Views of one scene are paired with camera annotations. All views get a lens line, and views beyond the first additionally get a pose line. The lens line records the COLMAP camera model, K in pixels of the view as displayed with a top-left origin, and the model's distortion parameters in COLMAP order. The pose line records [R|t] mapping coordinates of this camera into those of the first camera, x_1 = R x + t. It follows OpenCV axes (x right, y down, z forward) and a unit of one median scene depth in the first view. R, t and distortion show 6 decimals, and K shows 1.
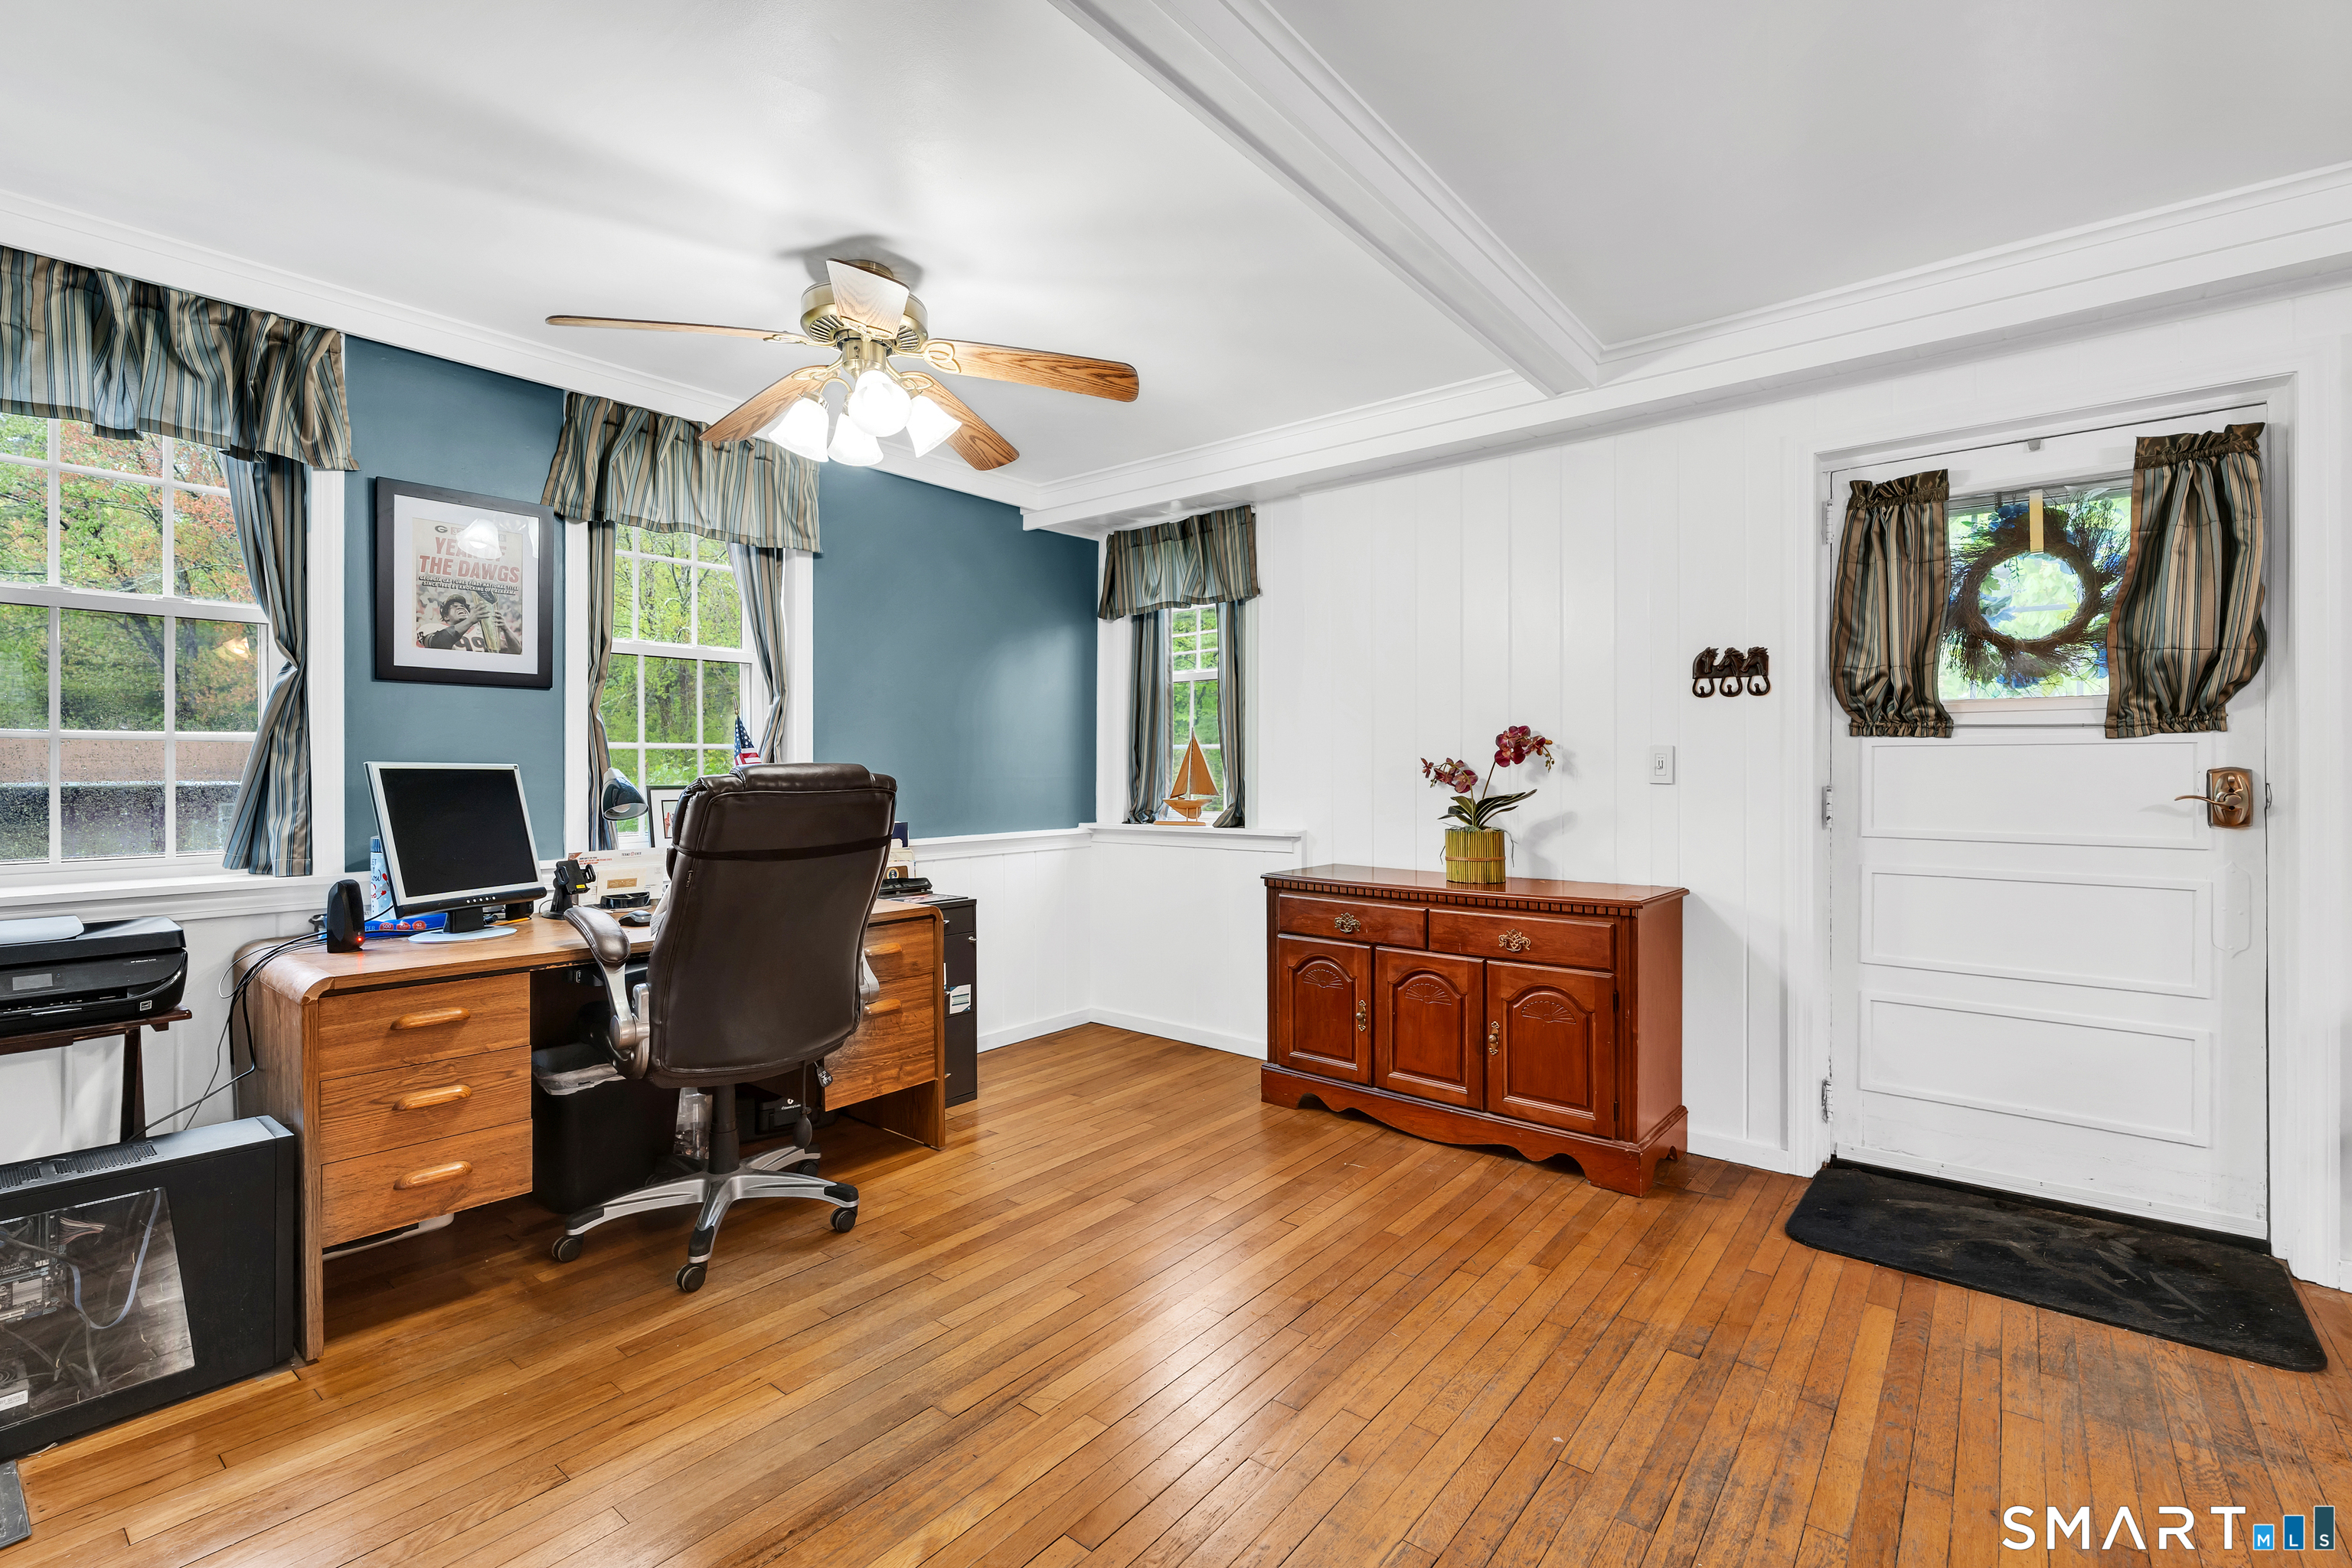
lens RADIAL K [[1083.4, 0, 1166.4], [0, 1083.4, 770.9], [0, 0, 1]] dist [0.001048, 0.000432]
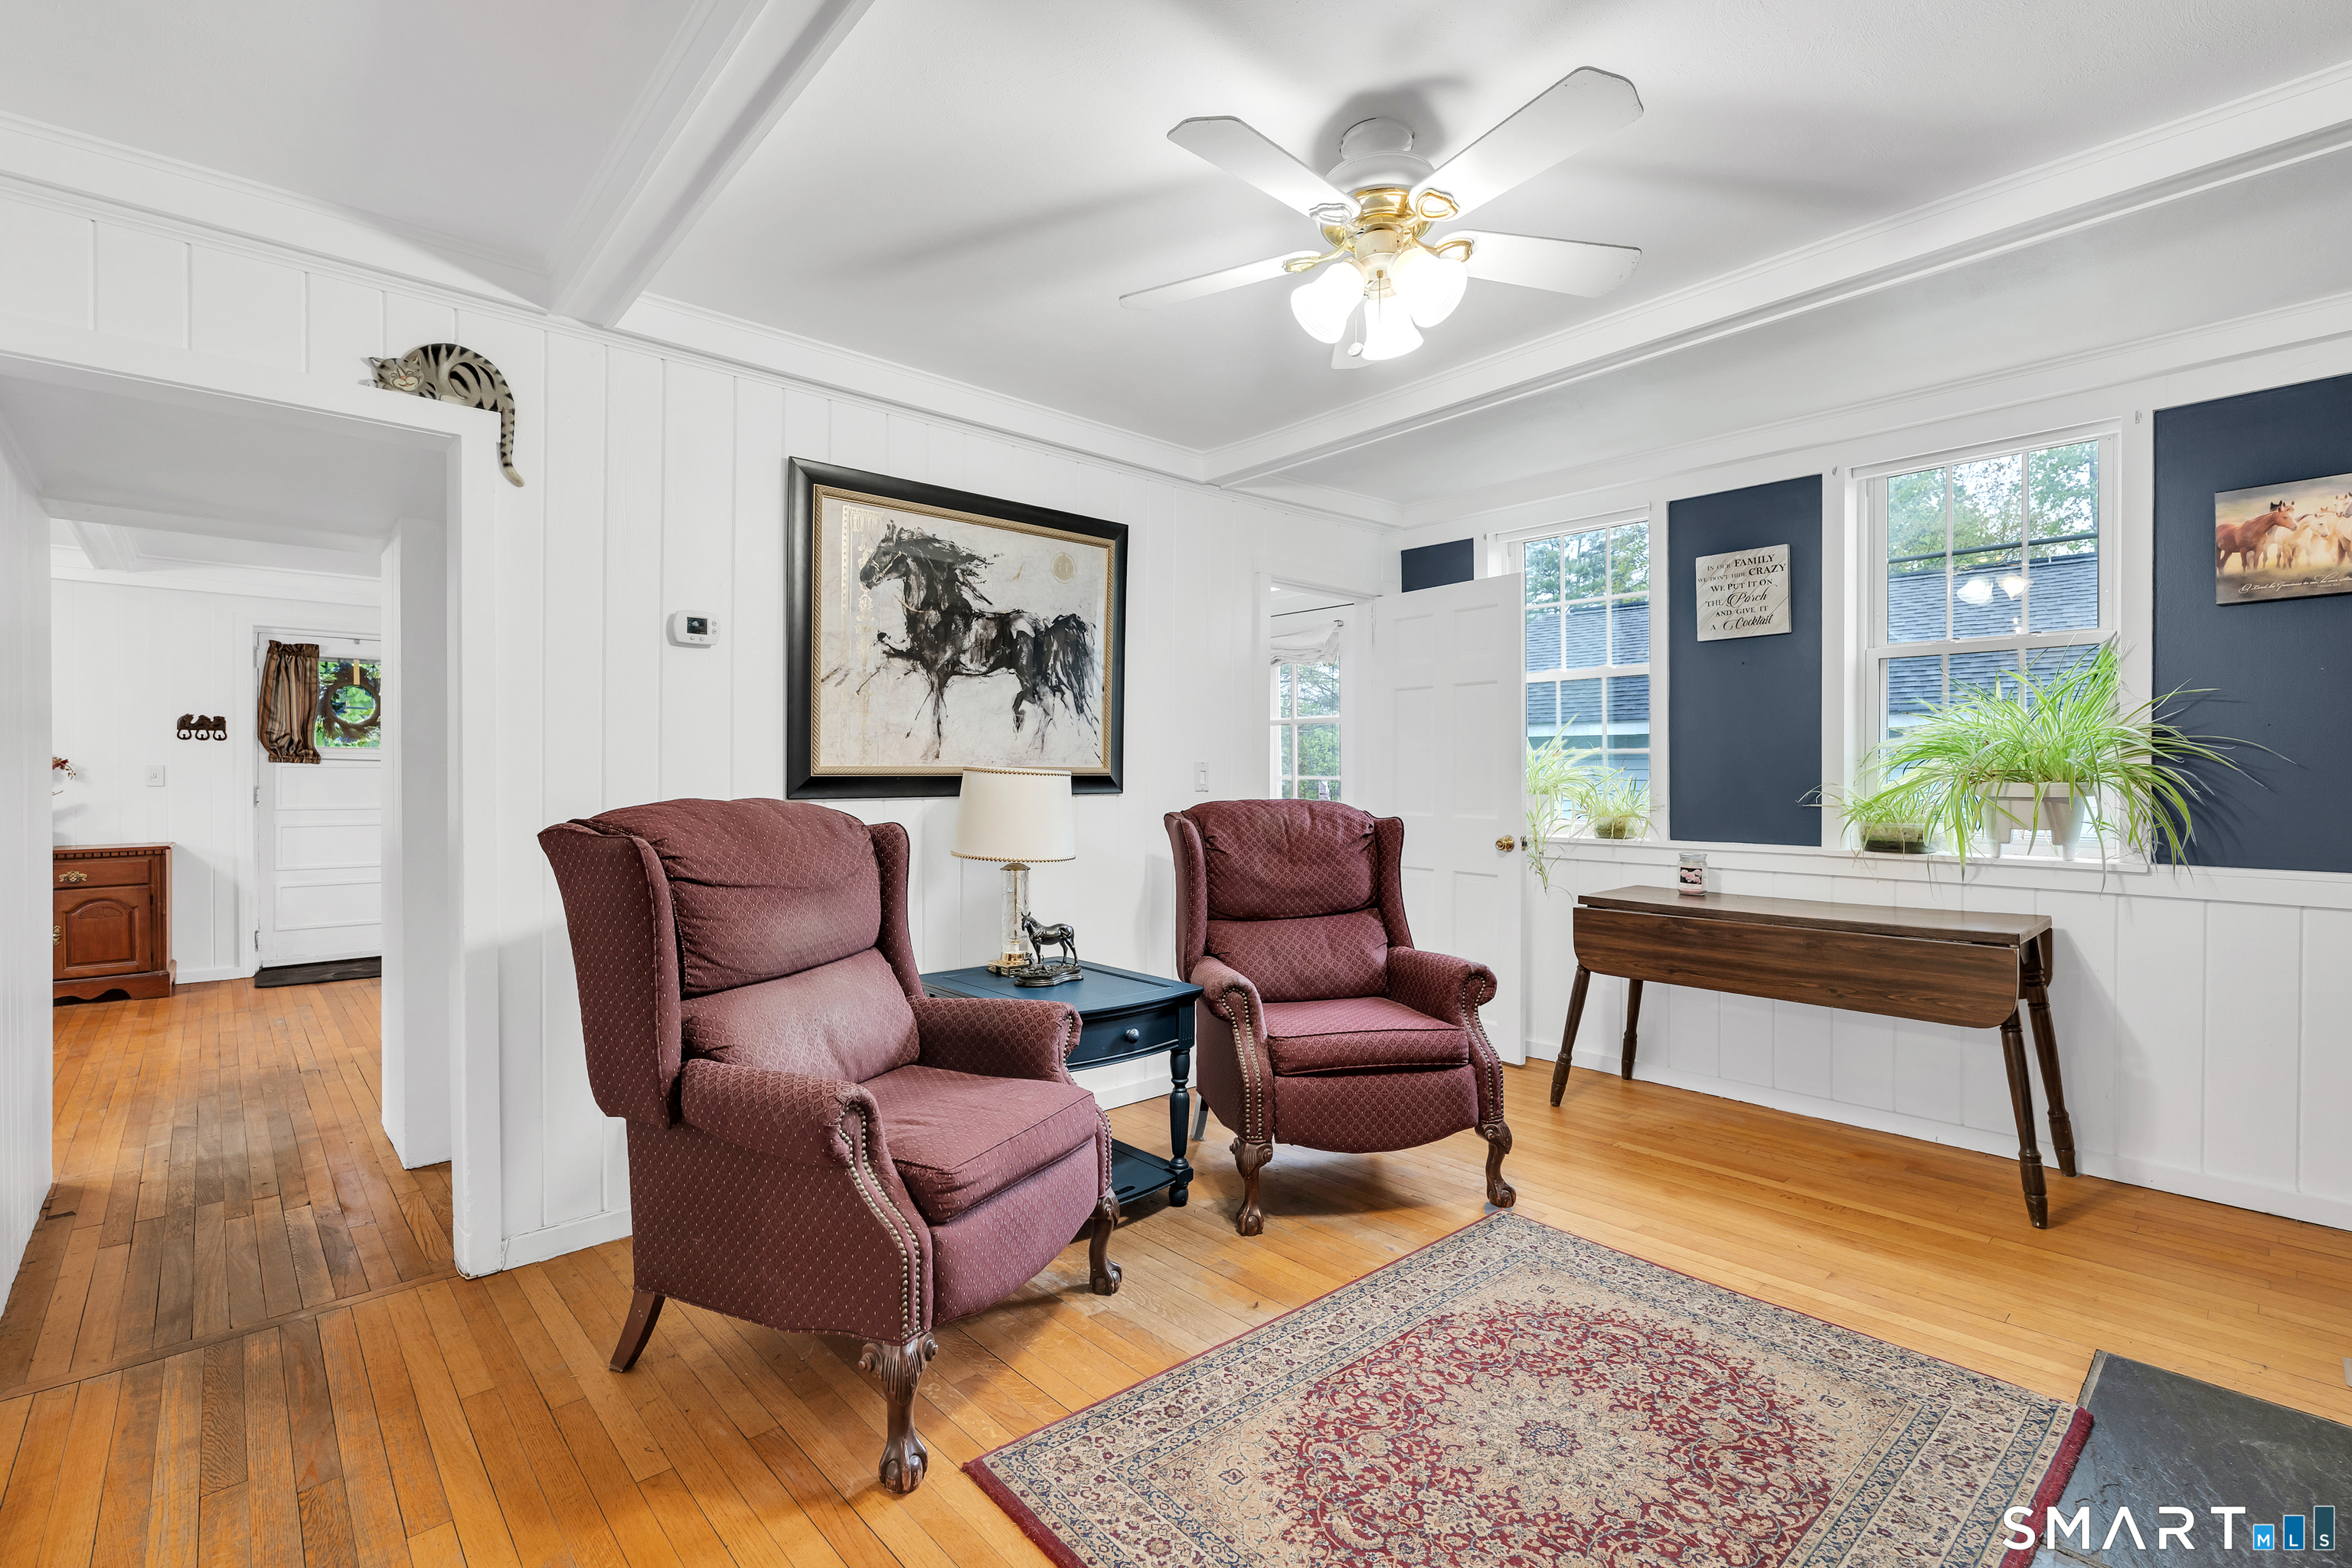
lens RADIAL K [[1030.6, 0, 1184.4], [0, 1030.6, 781.0], [0, 0, 1]] dist [-0.009559, 0.000342]
pose [[0.144606, -0.003612, 0.989483, -1.107833], [0.001266, 0.999993, 0.003466, -0.000785], [-0.989488, 0.000751, 0.144610, -1.069249]]
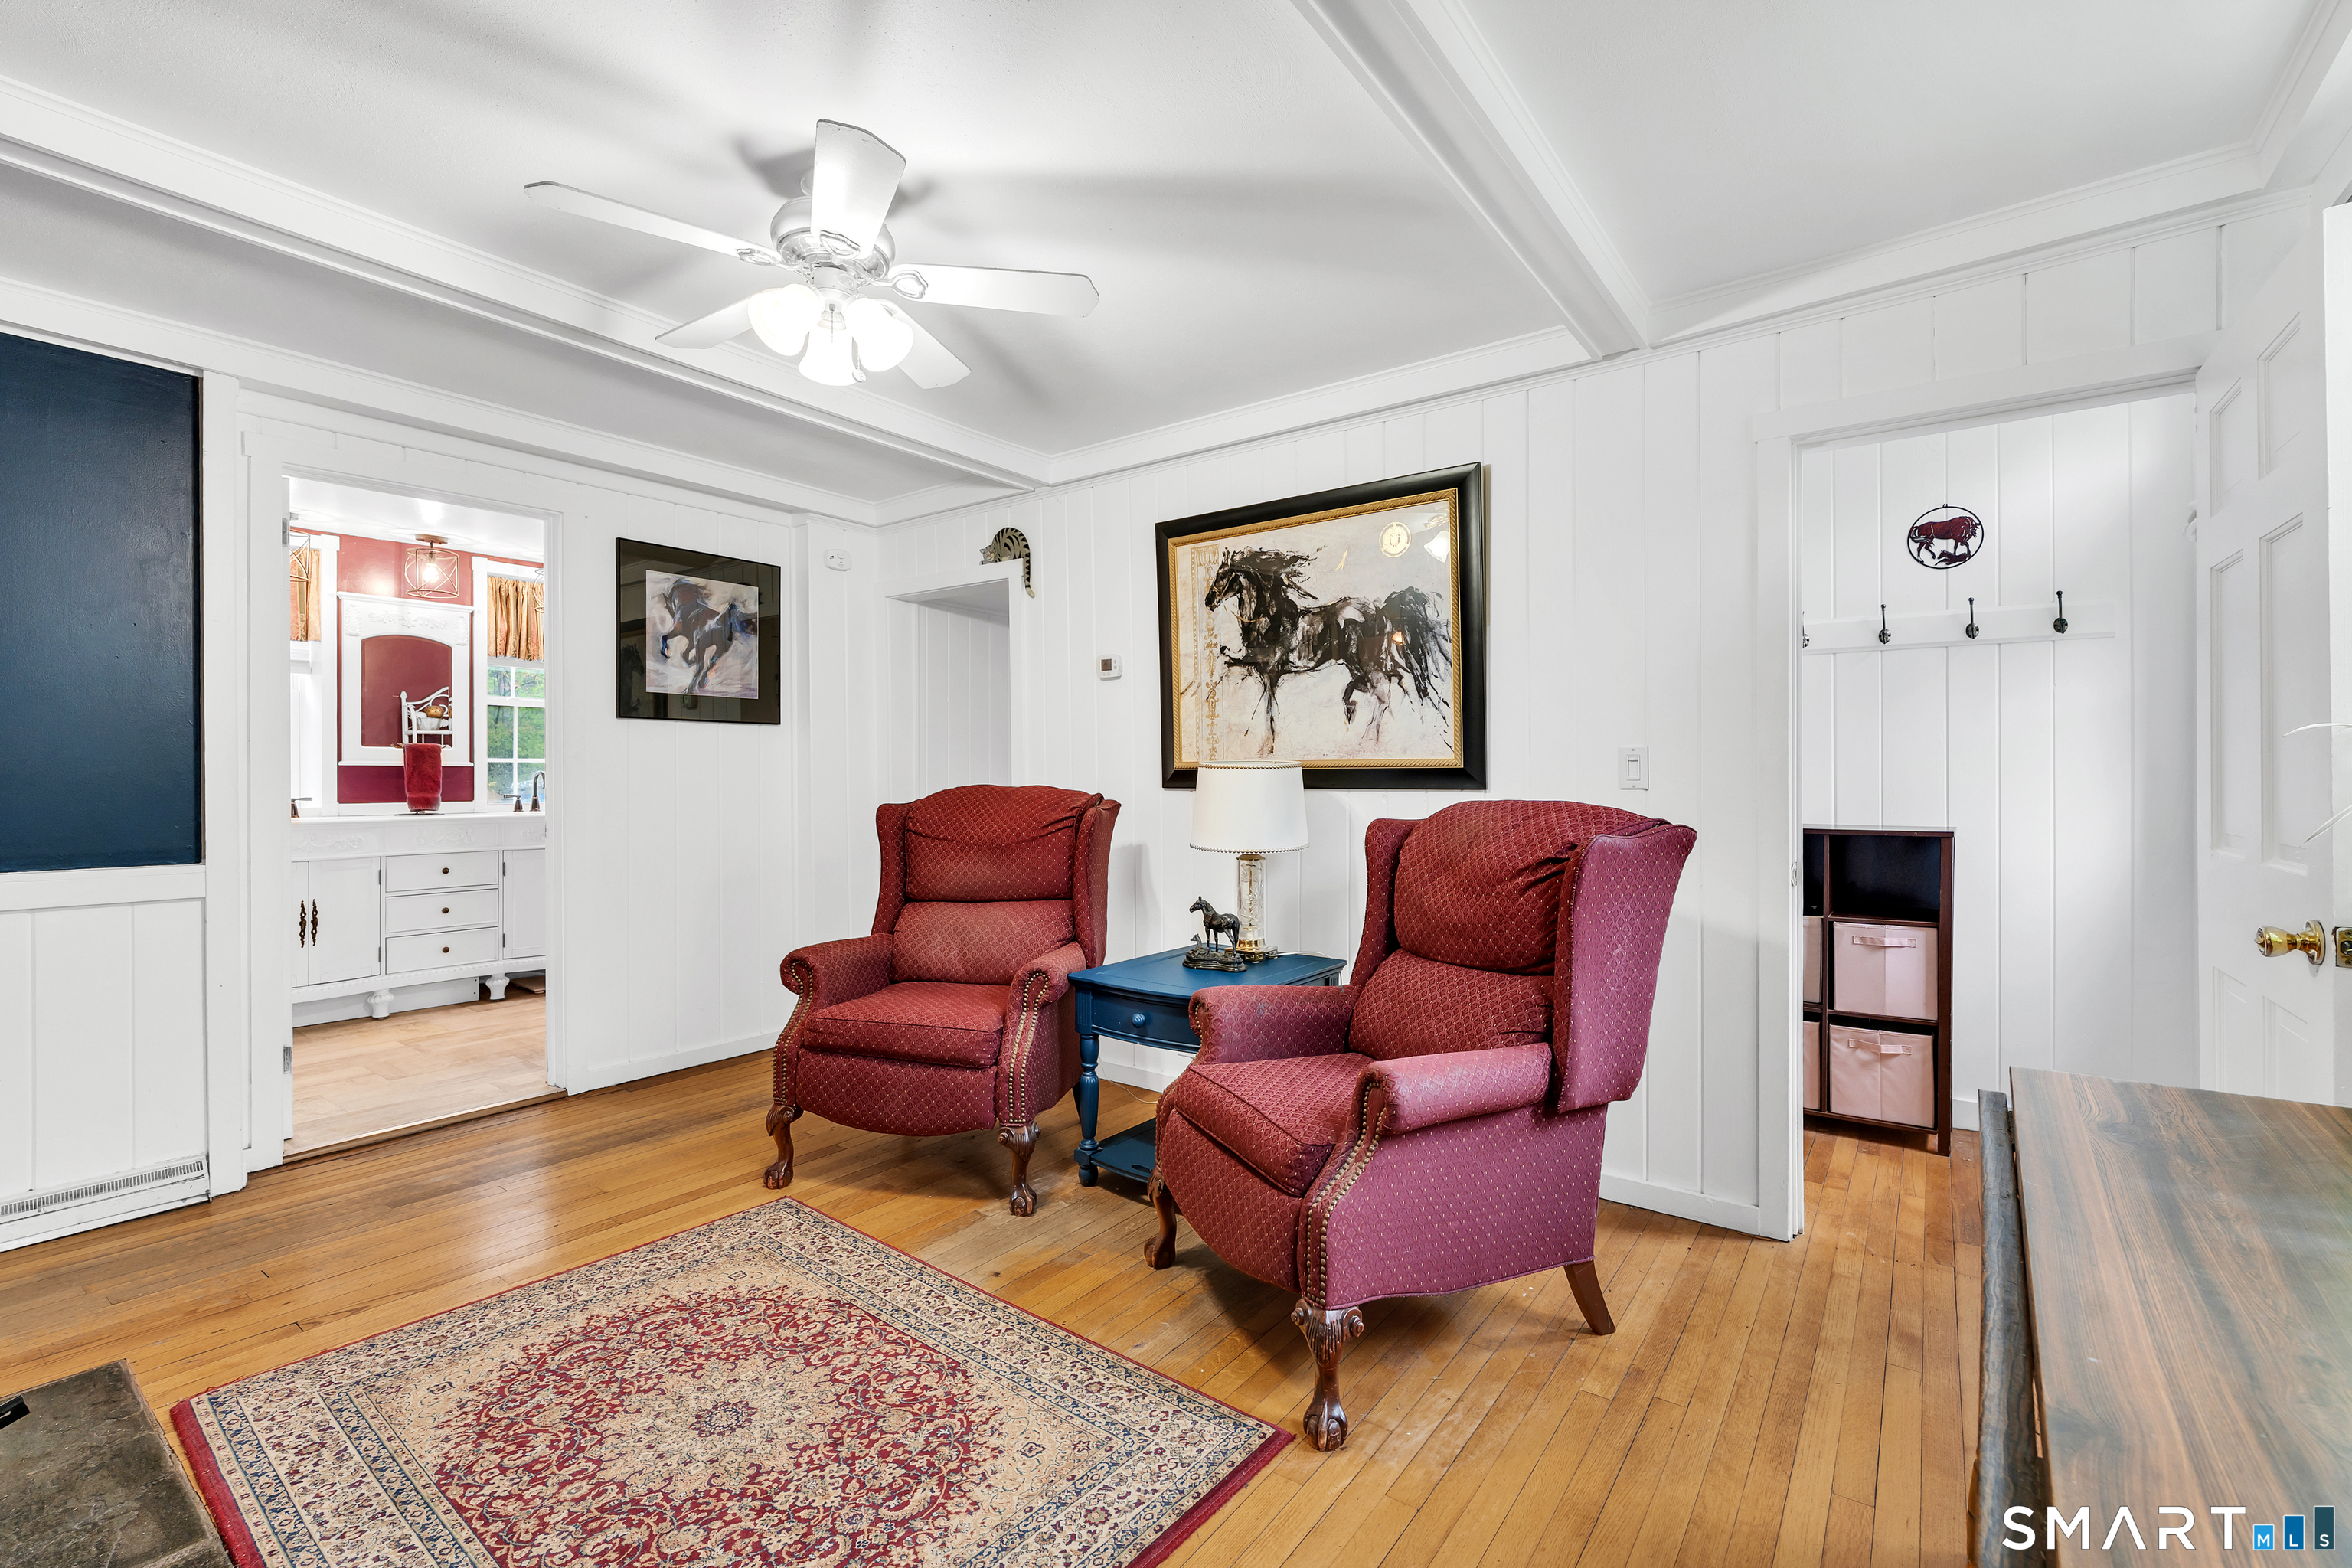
lens RADIAL K [[1036.5, 0, 1167.3], [0, 1036.5, 769.9], [0, 0, 1]] dist [-0.000580, -0.000672]
pose [[0.999134, 0.001063, 0.041604, 1.353381], [-0.000809, 0.999981, -0.006136, 0.016393], [-0.041609, 0.006097, 0.999115, -3.217974]]
